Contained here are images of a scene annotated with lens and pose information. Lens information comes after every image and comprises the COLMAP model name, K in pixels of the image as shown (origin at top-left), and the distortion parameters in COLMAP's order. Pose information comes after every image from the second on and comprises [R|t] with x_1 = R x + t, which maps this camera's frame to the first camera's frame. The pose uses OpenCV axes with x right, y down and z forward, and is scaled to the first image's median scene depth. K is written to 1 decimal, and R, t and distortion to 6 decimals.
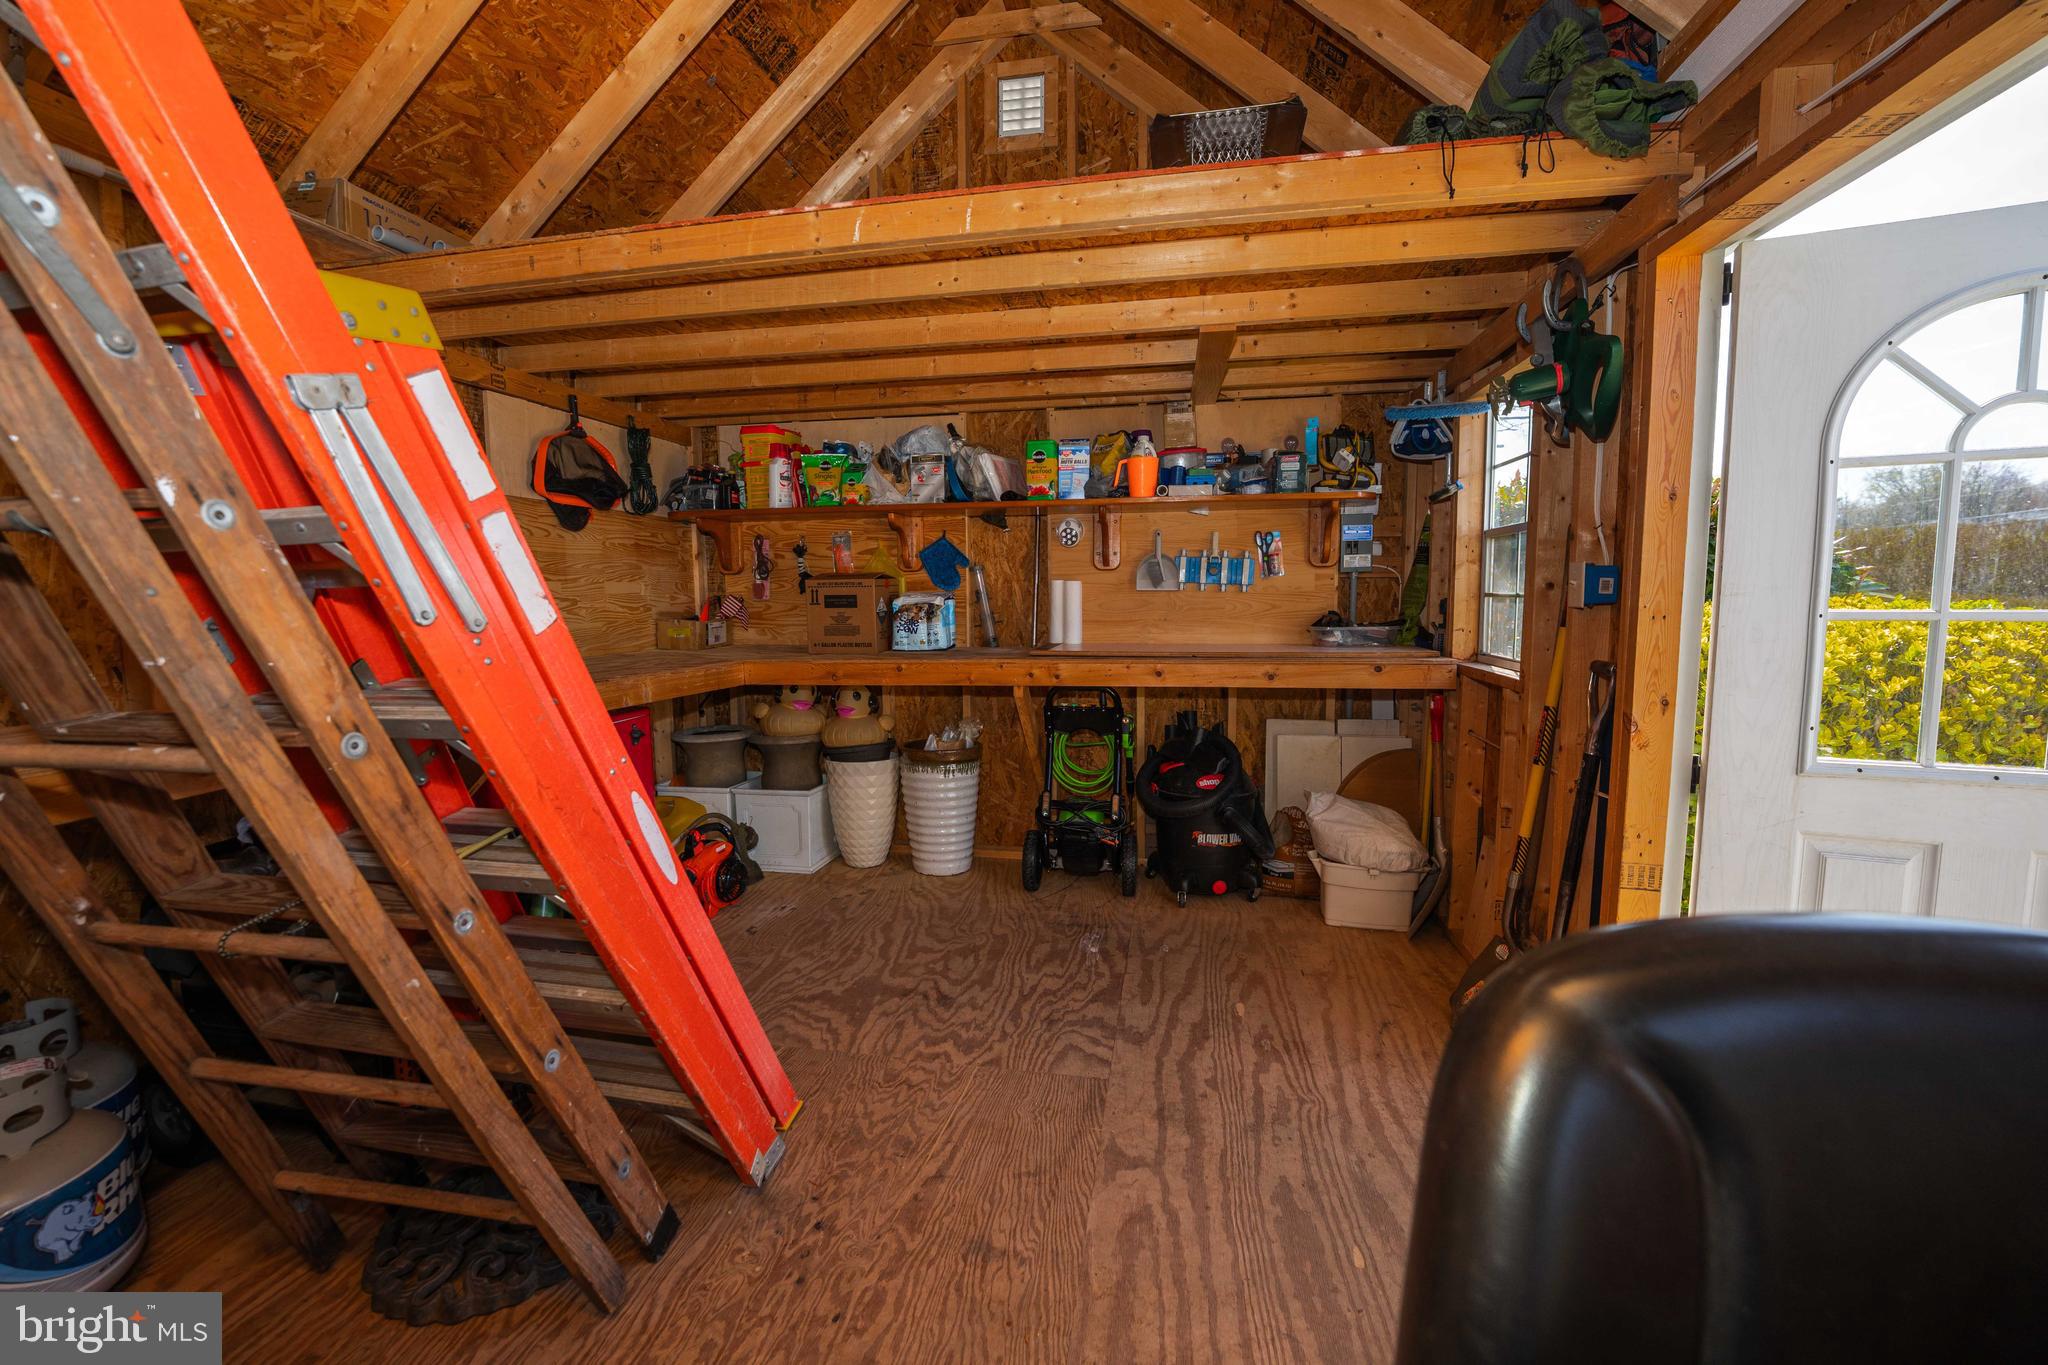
lens RADIAL K [[832.3, 0, 1027.5], [0, 832.3, 692.0], [0, 0, 1]] dist [-0.033712, 0.005083]
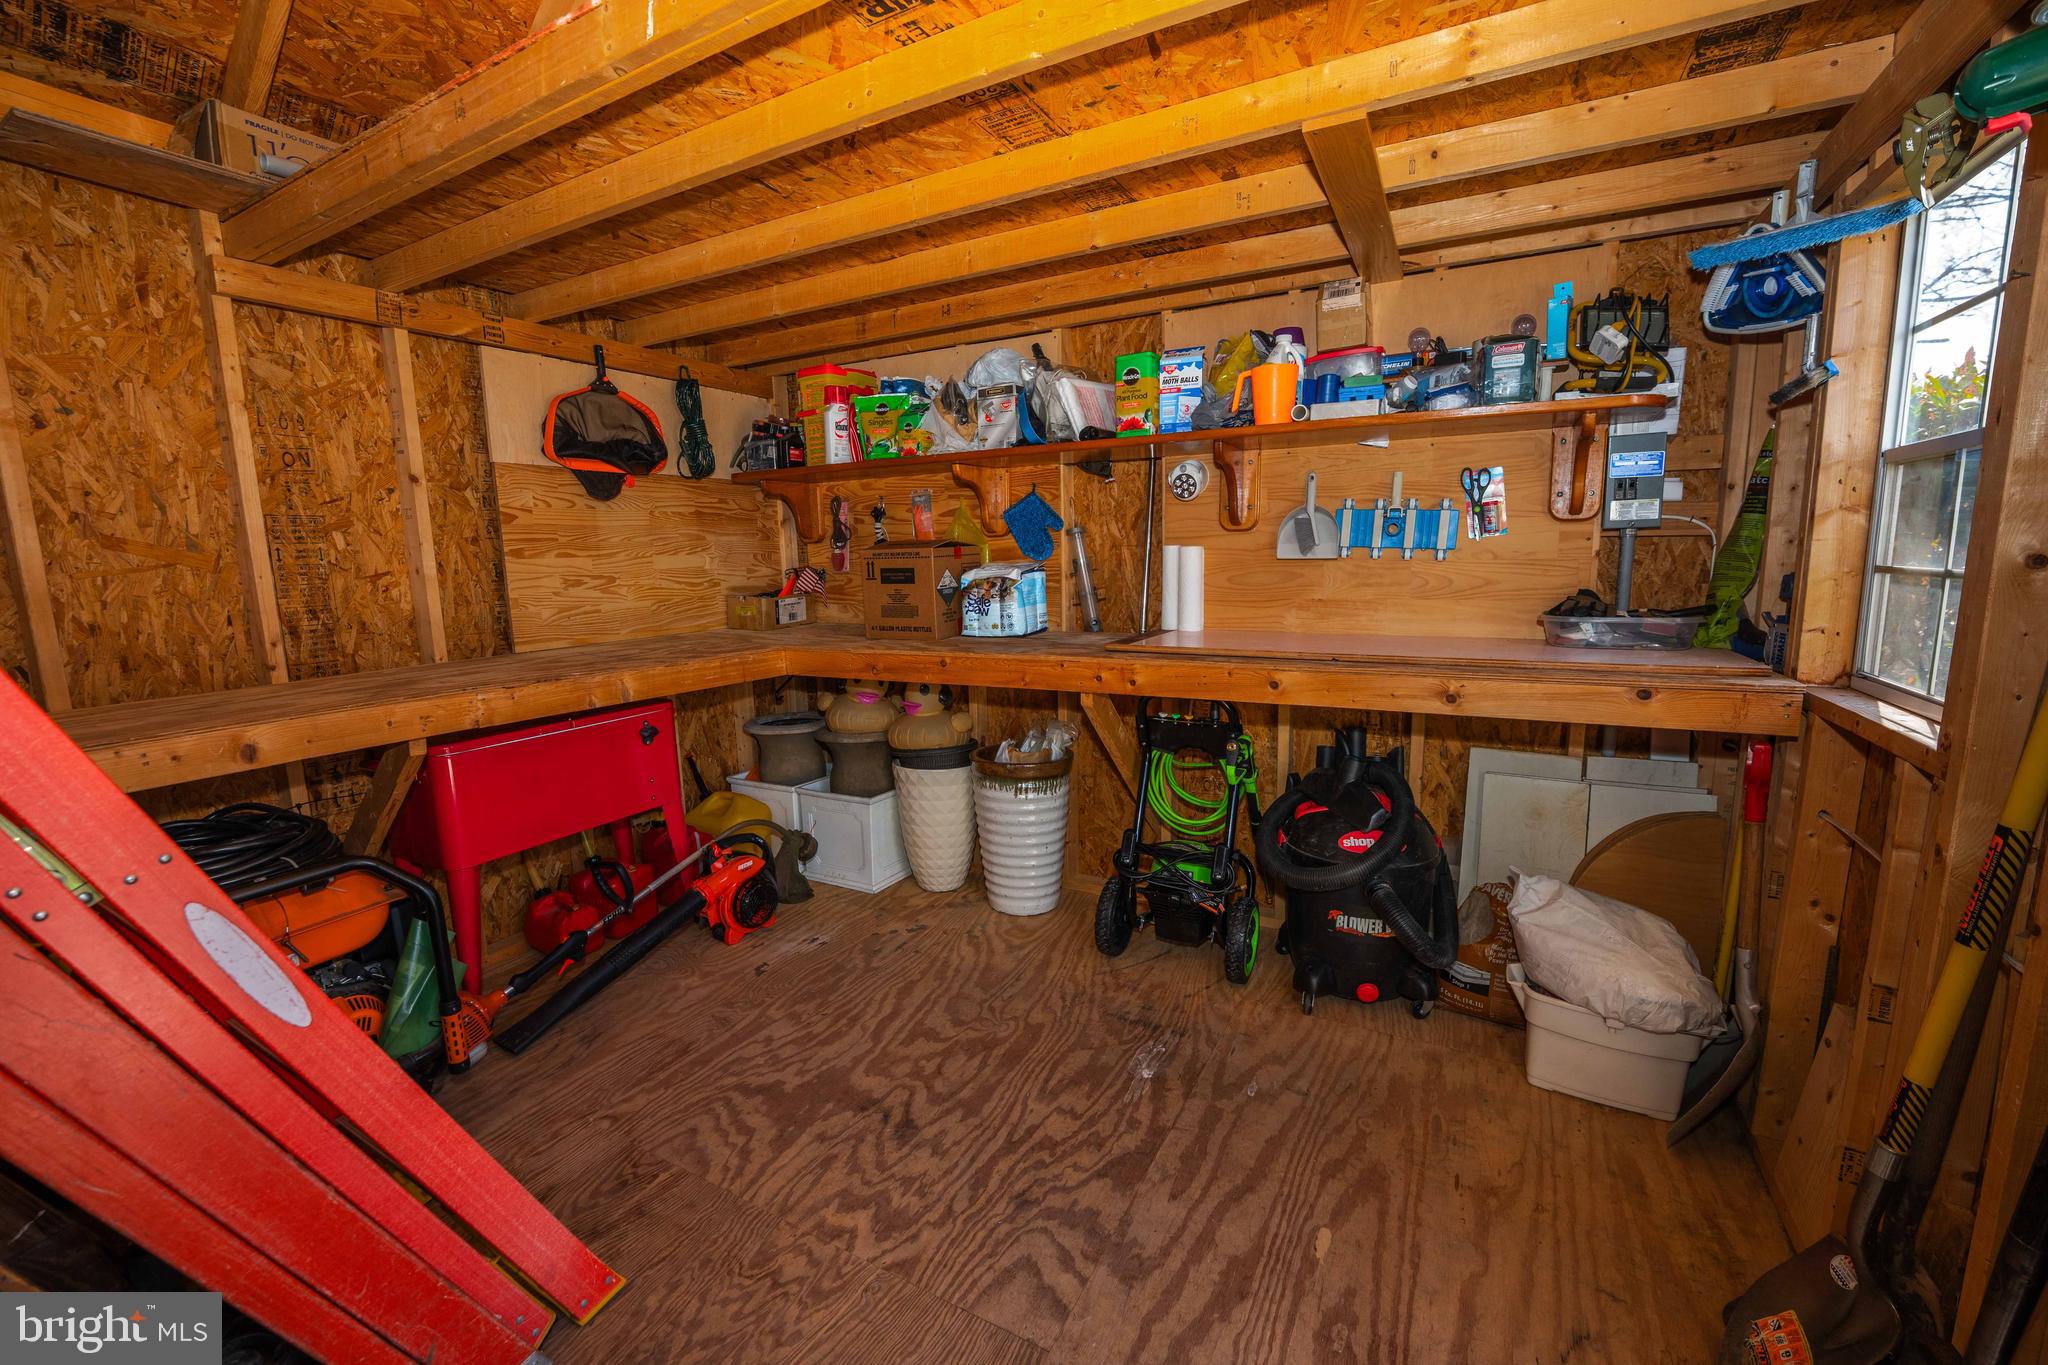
lens RADIAL K [[832.3, 0, 1027.5], [0, 832.3, 692.0], [0, 0, 1]] dist [-0.033712, 0.005083]
pose [[0.949766, 0.039636, -0.310440, 0.160208], [-0.023021, 0.998109, 0.057004, -0.045571], [0.312113, -0.046993, 0.948882, 0.262804]]
